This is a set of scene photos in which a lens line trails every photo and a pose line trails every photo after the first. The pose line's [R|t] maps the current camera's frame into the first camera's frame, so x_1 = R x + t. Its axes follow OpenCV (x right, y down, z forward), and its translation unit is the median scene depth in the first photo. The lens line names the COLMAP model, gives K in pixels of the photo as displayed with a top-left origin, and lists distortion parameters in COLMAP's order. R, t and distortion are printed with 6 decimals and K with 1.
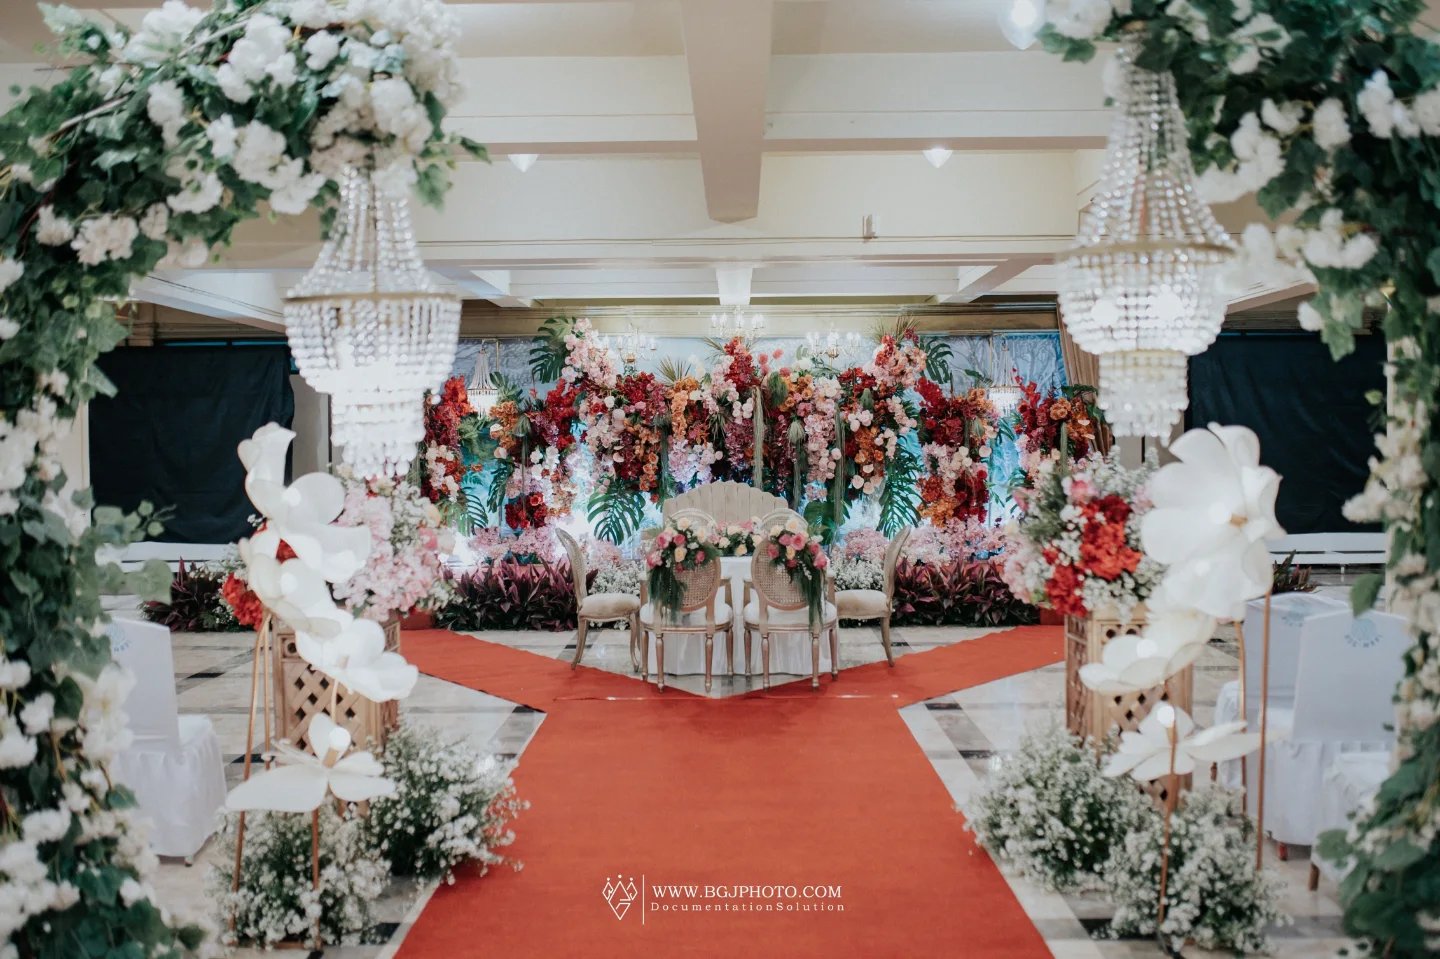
lens RADIAL K [[1359.0, 0, 728.7], [0, 1359.0, 478.8], [0, 0, 1]] dist [-0.038177, 0.000000]
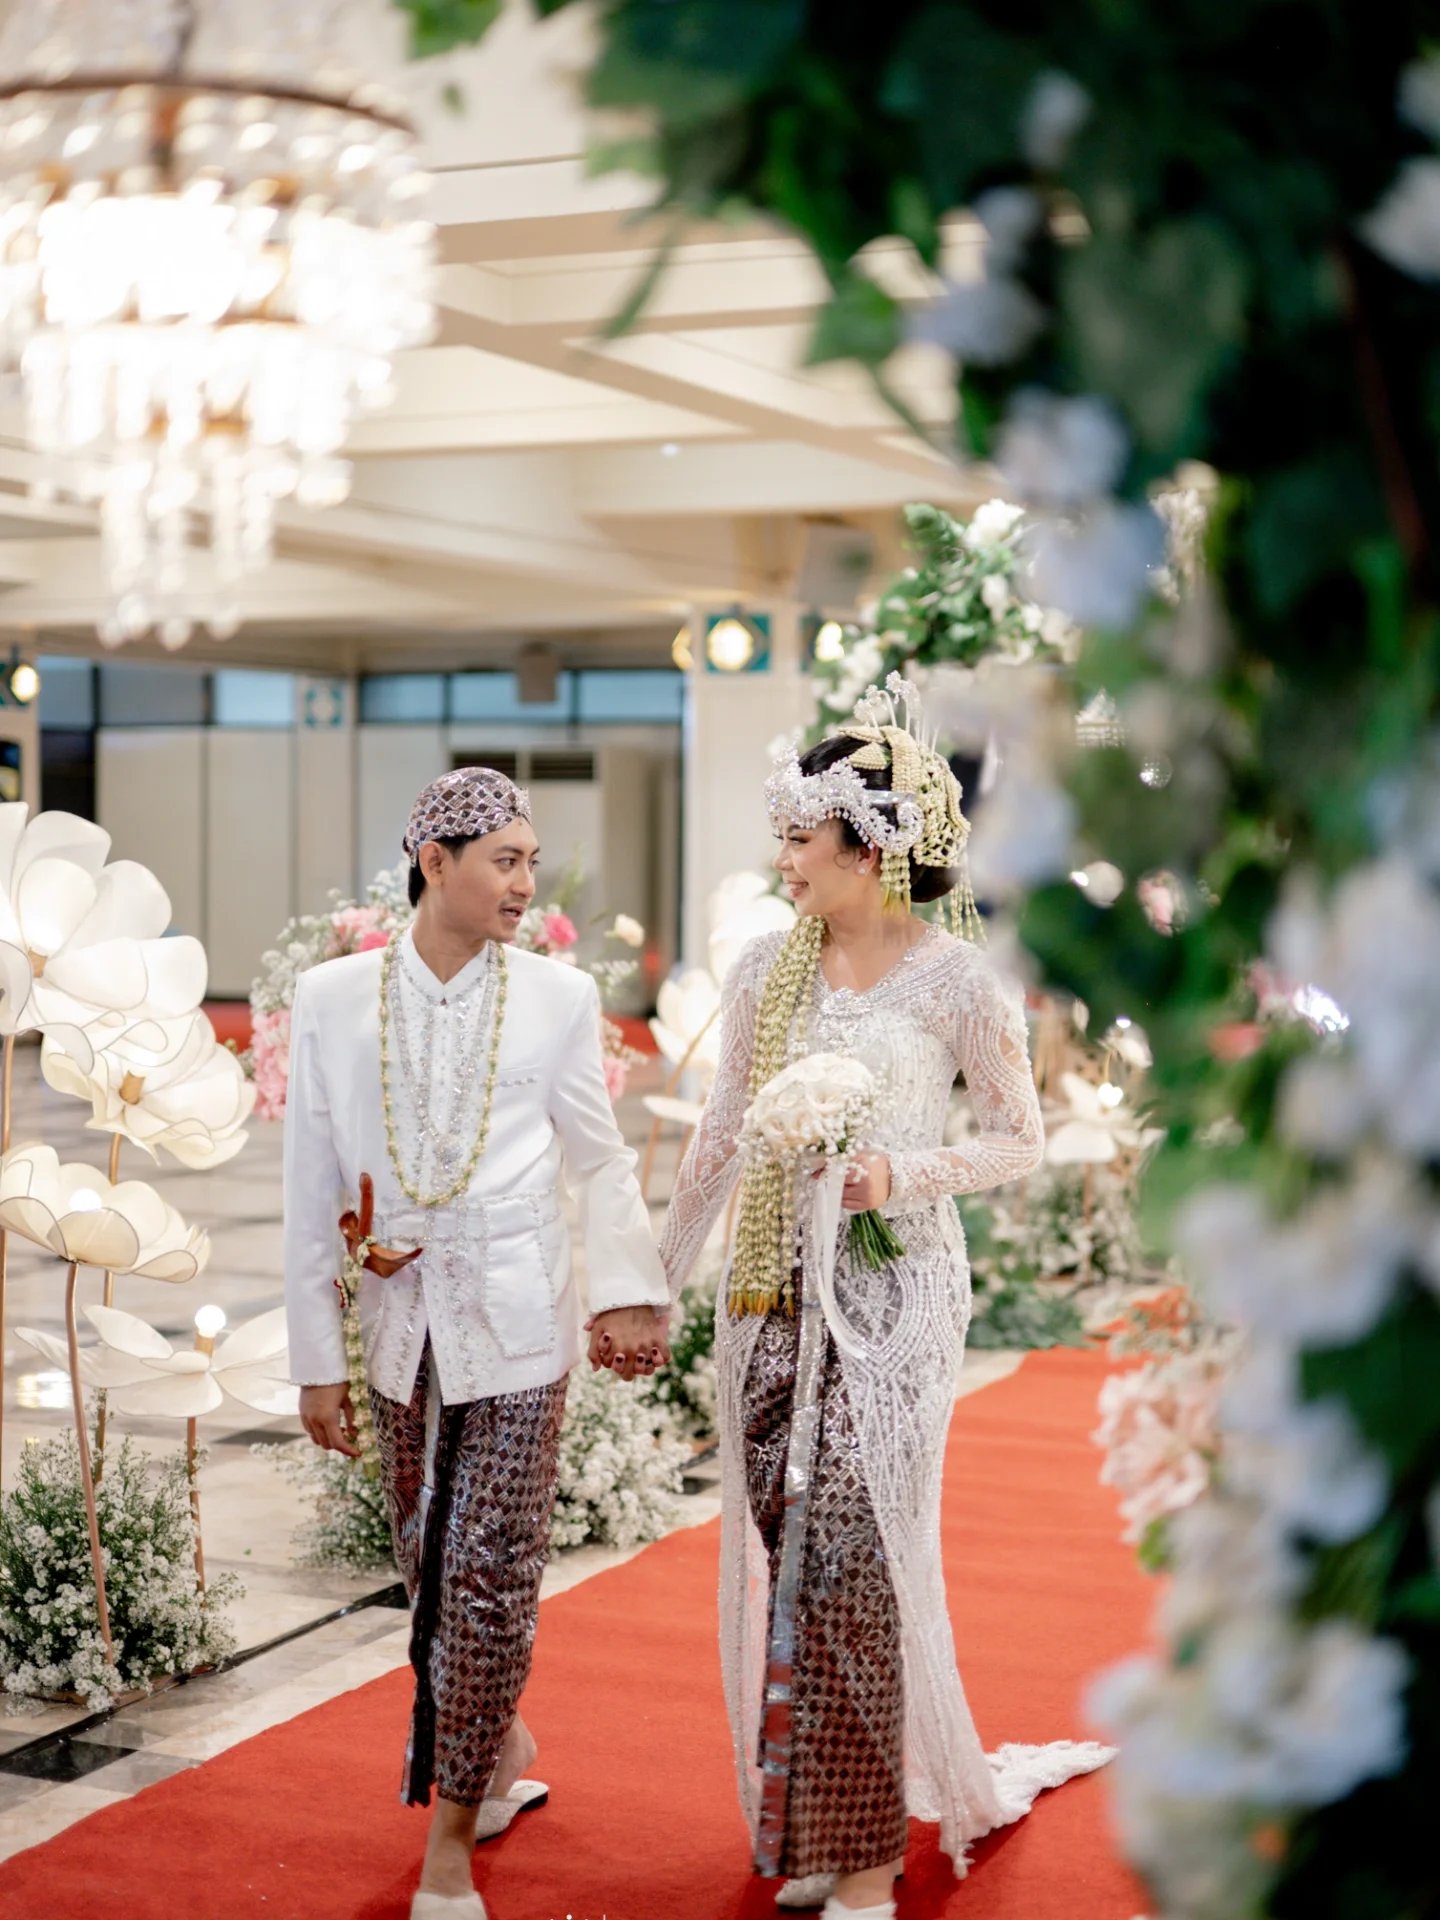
lens RADIAL K [[3032.3, 0, 722.2], [0, 3032.3, 956.3], [0, 0, 1]] dist [0.023464, 0.000000]
pose [[0.907107, 0.030636, -0.419784, 0.138653], [-0.023892, 0.999487, 0.021314, 0.009124], [0.420222, -0.009305, 0.907374, -0.416266]]
